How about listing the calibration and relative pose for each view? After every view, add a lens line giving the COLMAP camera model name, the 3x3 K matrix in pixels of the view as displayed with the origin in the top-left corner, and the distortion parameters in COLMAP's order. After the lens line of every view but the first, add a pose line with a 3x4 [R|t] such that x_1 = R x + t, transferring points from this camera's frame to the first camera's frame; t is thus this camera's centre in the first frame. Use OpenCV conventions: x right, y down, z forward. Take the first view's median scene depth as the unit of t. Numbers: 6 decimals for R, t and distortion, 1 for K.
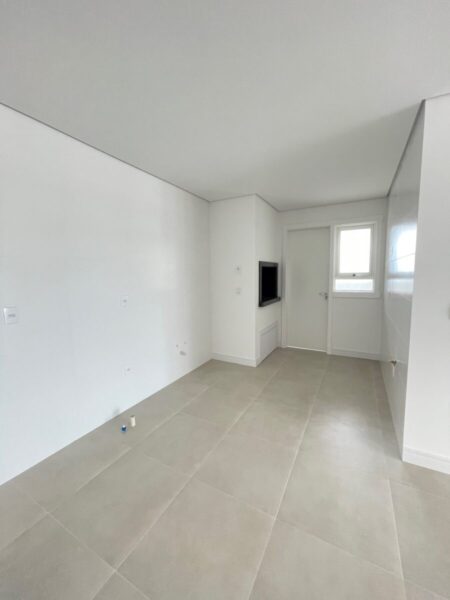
lens RADIAL K [[242.3, 0, 225.7], [0, 242.3, 299.4], [0, 0, 1]] dist [0.001049, 0.000390]
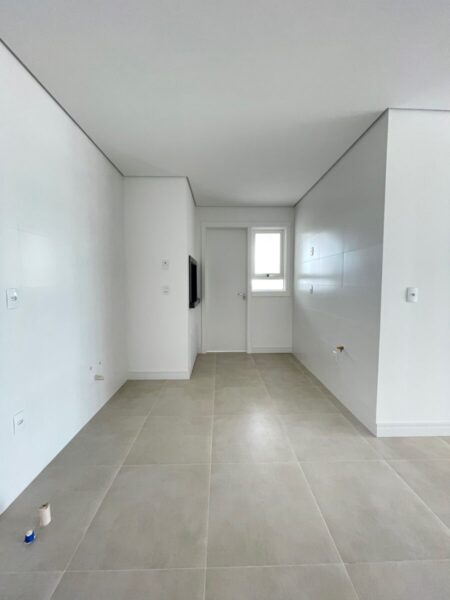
lens RADIAL K [[242.3, 0, 225.2], [0, 242.3, 299.2], [0, 0, 1]] dist [0.001049, 0.000390]
pose [[0.866609, -0.021771, 0.498513, -0.178472], [0.043269, 0.998563, -0.031609, 0.030626], [-0.497109, 0.048963, 0.866306, 0.181812]]
